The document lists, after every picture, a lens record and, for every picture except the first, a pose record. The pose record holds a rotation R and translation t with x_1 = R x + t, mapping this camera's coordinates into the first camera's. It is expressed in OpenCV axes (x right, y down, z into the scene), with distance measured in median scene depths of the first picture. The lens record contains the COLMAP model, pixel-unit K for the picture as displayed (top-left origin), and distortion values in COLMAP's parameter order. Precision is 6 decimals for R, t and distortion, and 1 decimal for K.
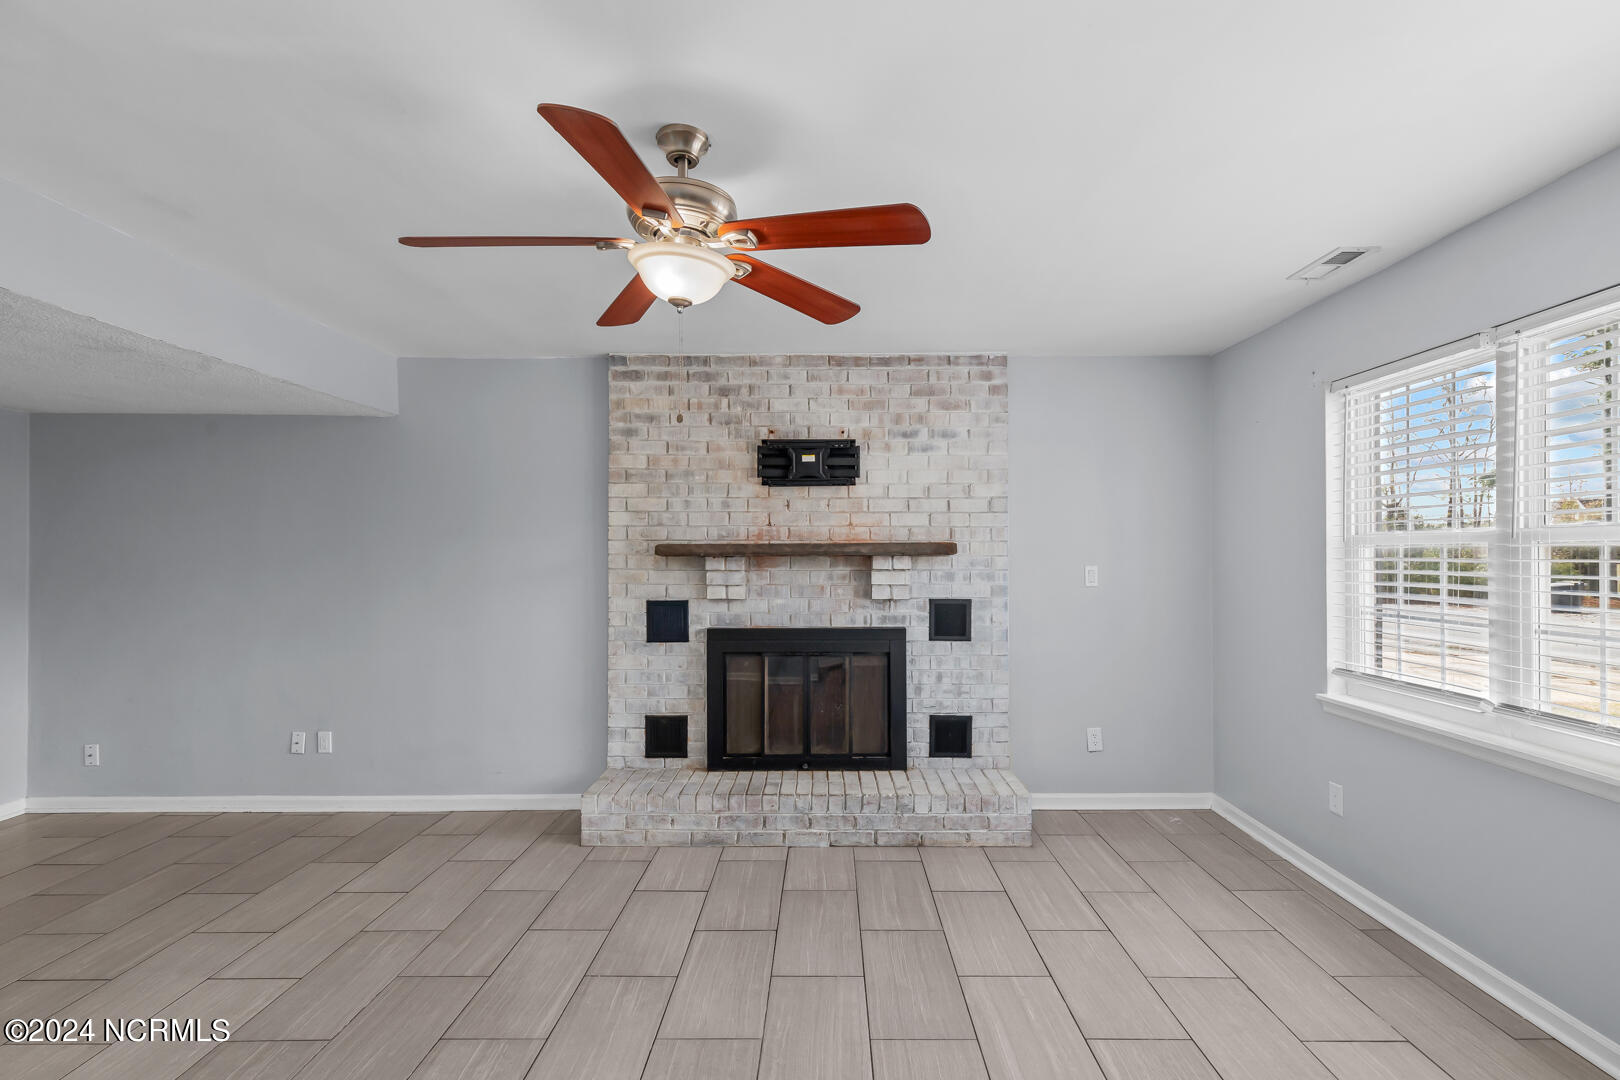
lens RADIAL K [[733.2, 0, 820.9], [0, 733.2, 554.6], [0, 0, 1]] dist [0.006798, -0.000301]
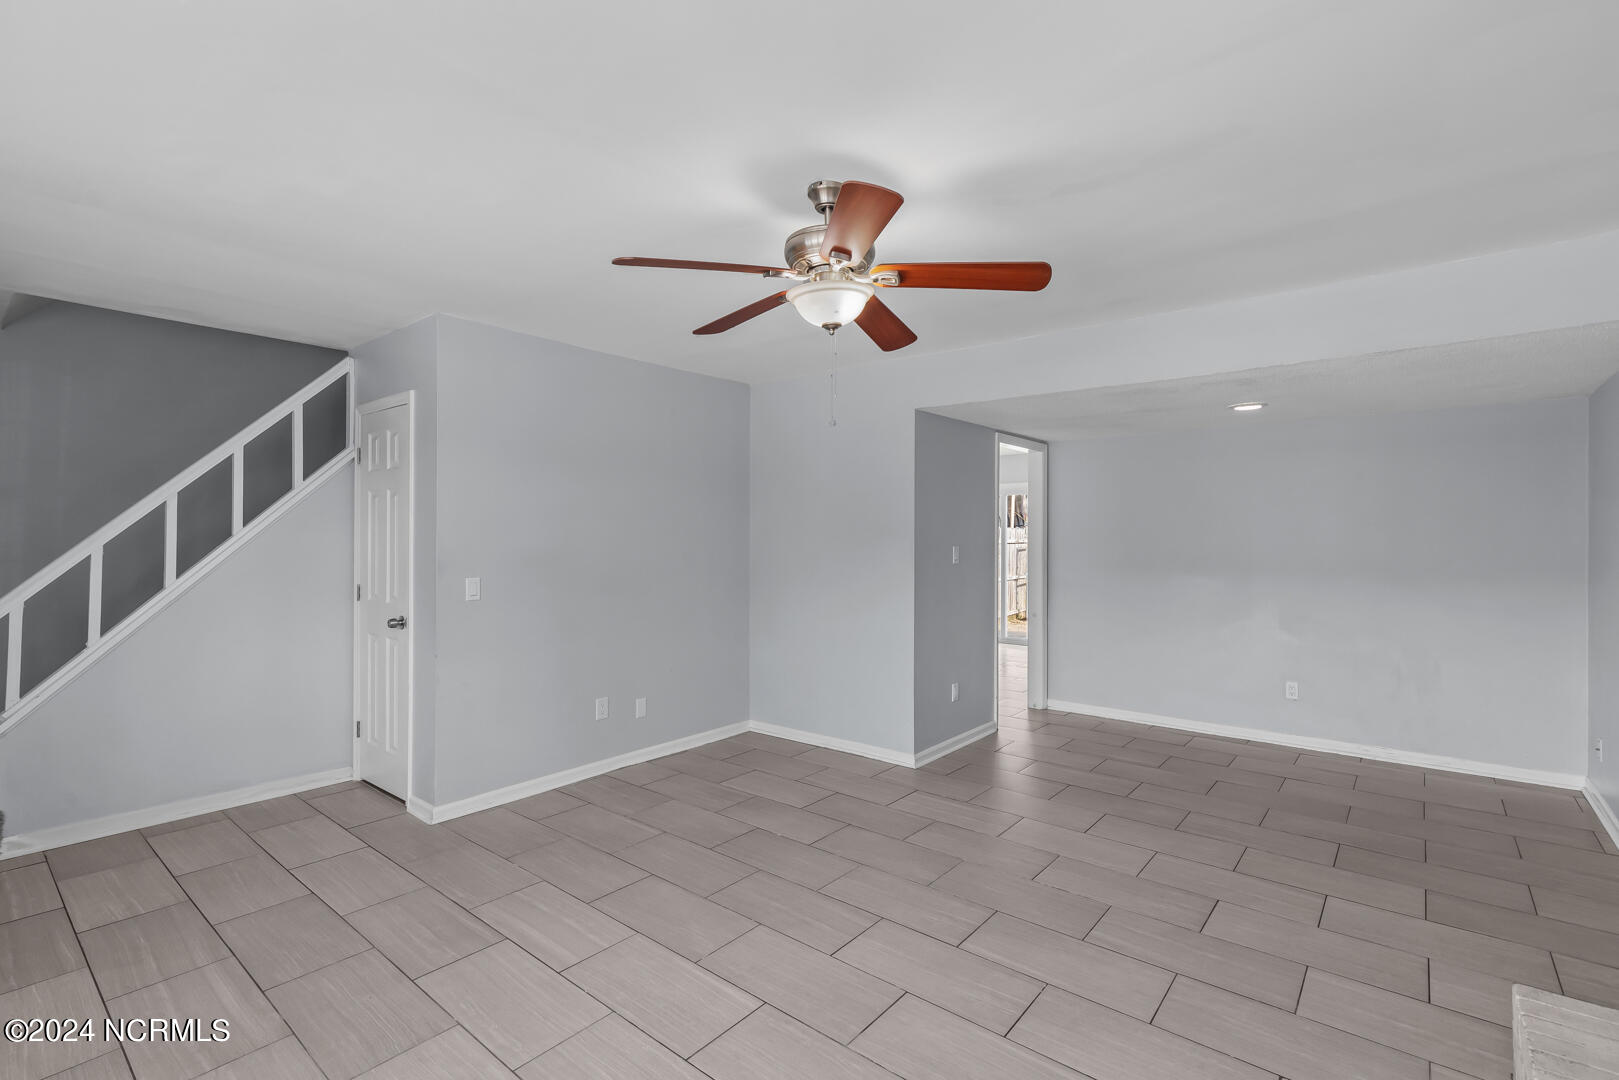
lens RADIAL K [[743.1, 0, 831.2], [0, 743.1, 543.7], [0, 0, 1]] dist [0.006278, 0.000164]
pose [[-0.623458, 0.007860, -0.781817, 0.363039], [0.002942, 0.999966, 0.007707, 0.002091], [0.781851, 0.002505, -0.623460, 0.847940]]
